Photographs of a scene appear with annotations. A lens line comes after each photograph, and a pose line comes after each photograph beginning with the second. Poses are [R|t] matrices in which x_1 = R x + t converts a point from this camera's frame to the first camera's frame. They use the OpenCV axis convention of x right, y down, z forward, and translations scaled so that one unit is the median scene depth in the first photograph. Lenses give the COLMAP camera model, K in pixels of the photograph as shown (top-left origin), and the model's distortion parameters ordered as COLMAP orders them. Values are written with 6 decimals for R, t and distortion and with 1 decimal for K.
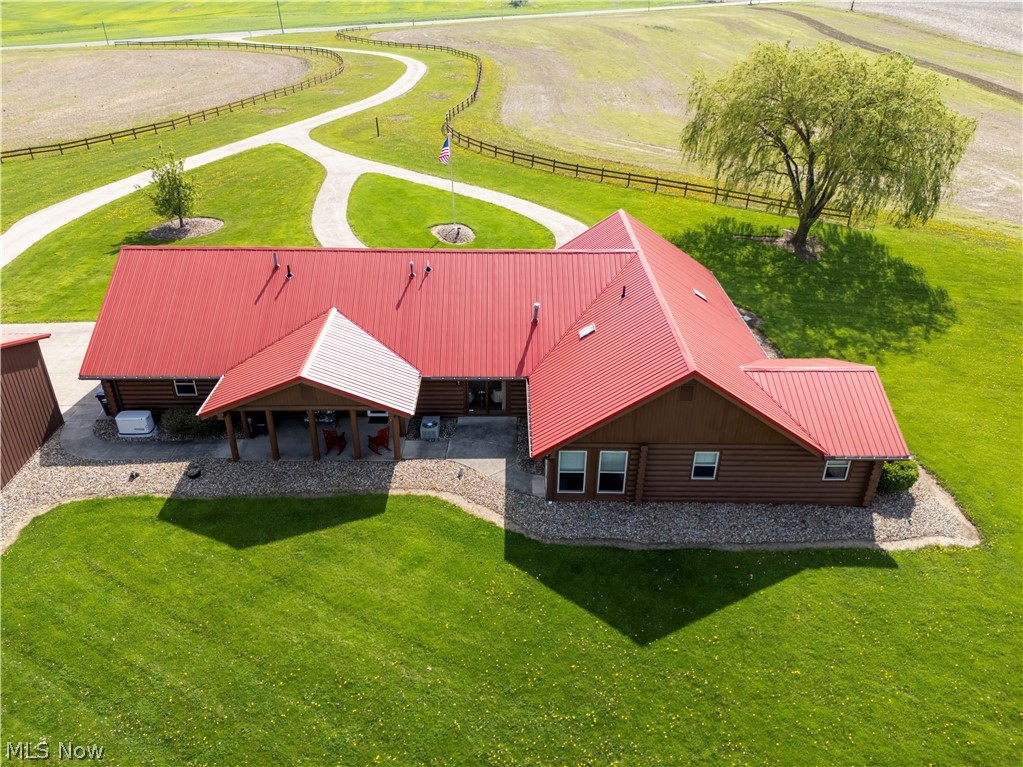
lens RADIAL K [[746.8, 0, 511.5], [0, 746.8, 383.5], [0, 0, 1]] dist [0.084937, -0.090190]
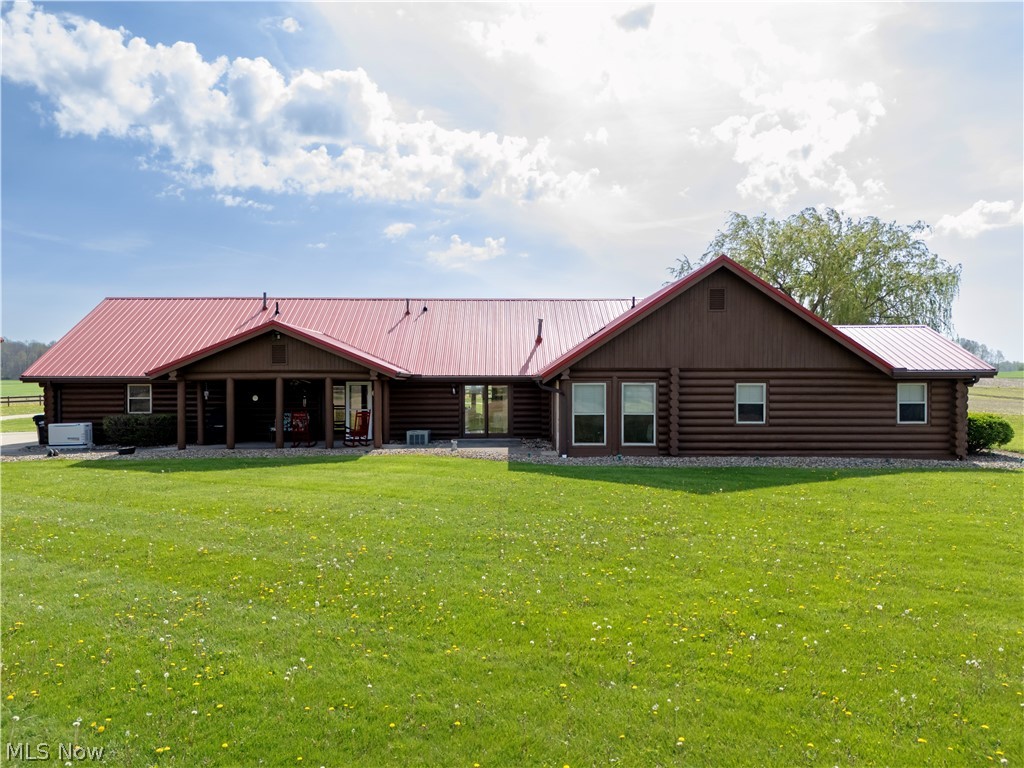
lens RADIAL K [[747.5, 0, 512.0], [0, 747.5, 384.0], [0, 0, 1]] dist [0.084937, -0.090190]
pose [[0.999965, -0.008239, 0.001157, -0.004330], [0.007821, 0.883424, -0.468509, 0.466394], [0.002838, 0.468501, 0.883458, 0.257478]]
